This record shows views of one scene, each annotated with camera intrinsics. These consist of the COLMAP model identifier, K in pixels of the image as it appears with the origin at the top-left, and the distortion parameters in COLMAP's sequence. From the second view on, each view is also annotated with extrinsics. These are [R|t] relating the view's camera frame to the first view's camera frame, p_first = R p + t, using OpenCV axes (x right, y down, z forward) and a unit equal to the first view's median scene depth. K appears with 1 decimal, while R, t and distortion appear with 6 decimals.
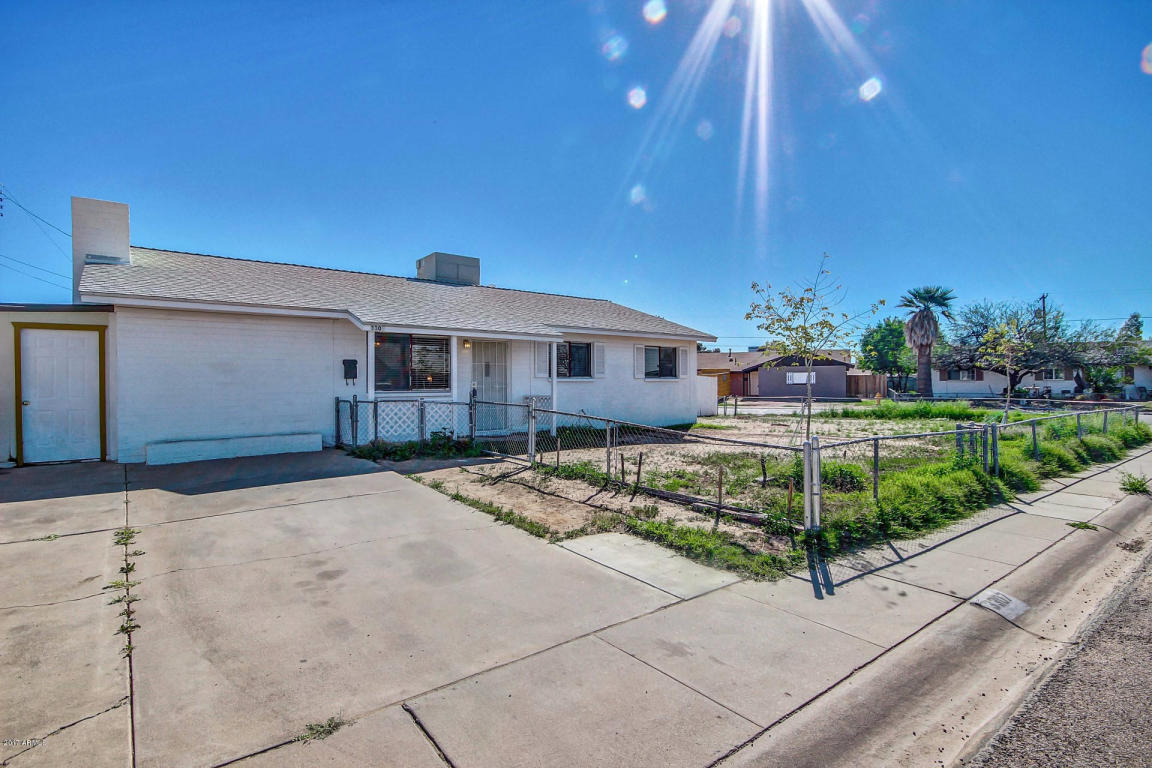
lens RADIAL K [[576.8, 0, 584.3], [0, 576.8, 387.6], [0, 0, 1]] dist [0.004251, -0.000506]
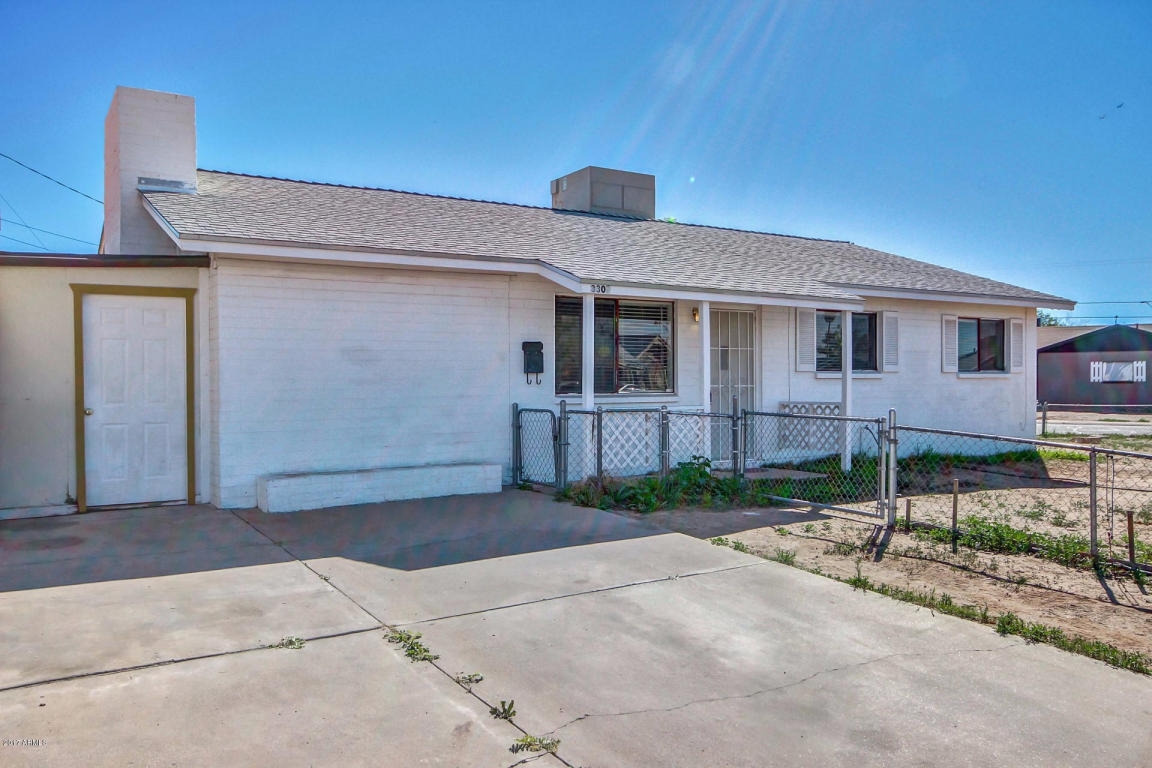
lens RADIAL K [[918.4, 0, 580.3], [0, 918.4, 384.8], [0, 0, 1]] dist [0.013778, 0.018770]
pose [[0.993533, 0.002362, -0.113521, -0.249999], [-0.002581, 0.999995, -0.001782, -0.001867], [0.113516, 0.002063, 0.993534, 0.046309]]
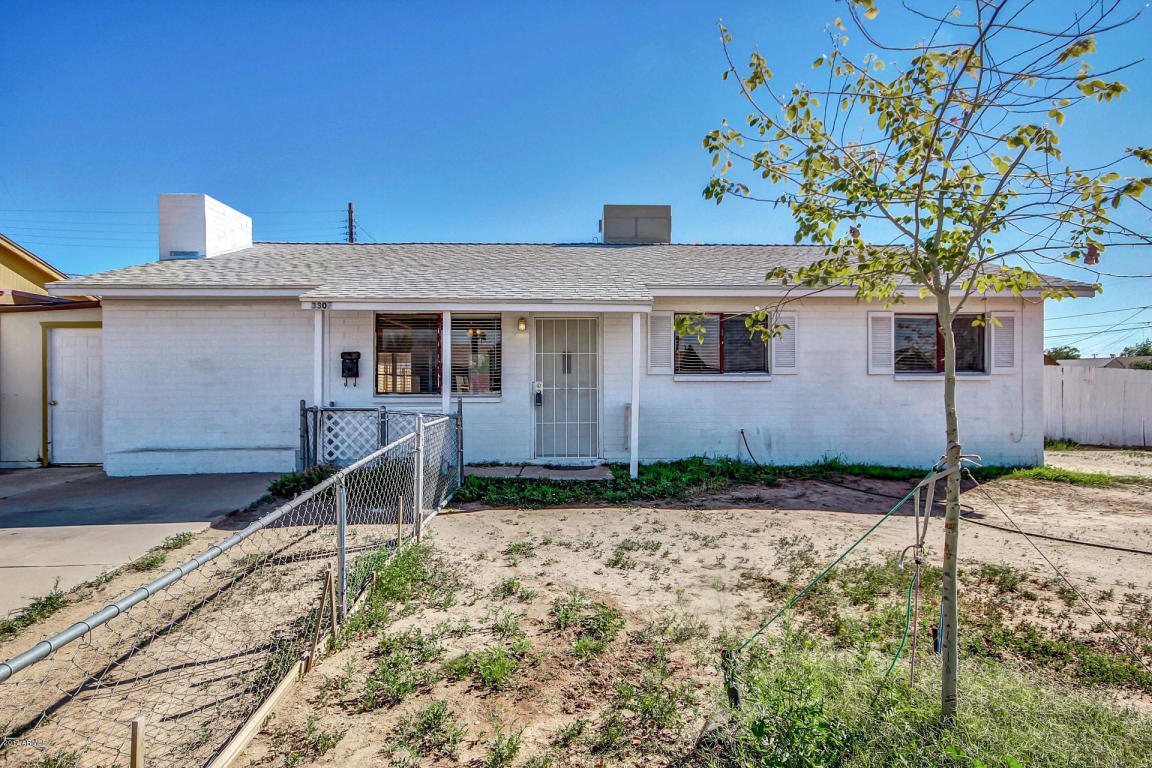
lens RADIAL K [[647.0, 0, 579.8], [0, 647.0, 384.2], [0, 0, 1]] dist [0.001248, 0.000001]
pose [[0.801095, 0.001890, -0.598535, 0.336429], [-0.005496, 0.999976, -0.004199, -0.005166], [0.598512, 0.006654, 0.801086, 0.514987]]
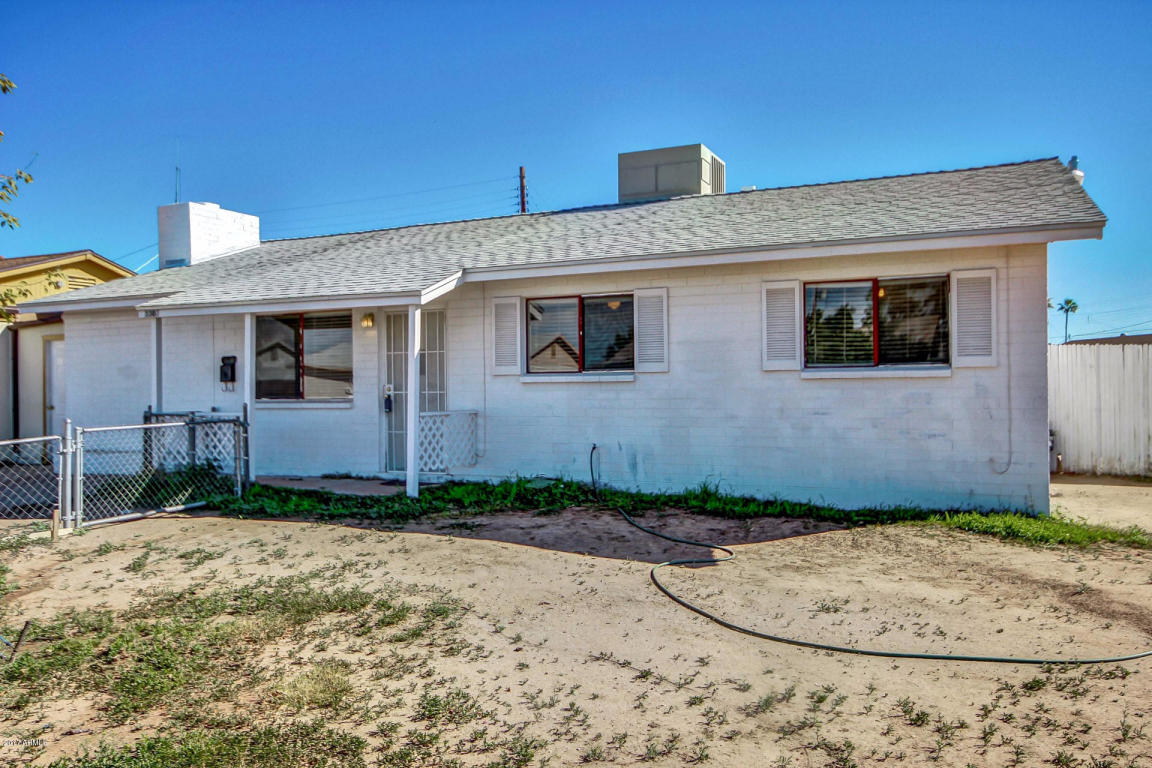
lens RADIAL K [[898.7, 0, 580.1], [0, 898.7, 377.1], [0, 0, 1]] dist [0.003848, 0.002887]
pose [[0.442322, -0.009045, -0.896811, 0.823572], [0.003006, 0.999958, -0.008602, -0.011147], [0.896851, 0.001109, 0.442331, 0.908429]]
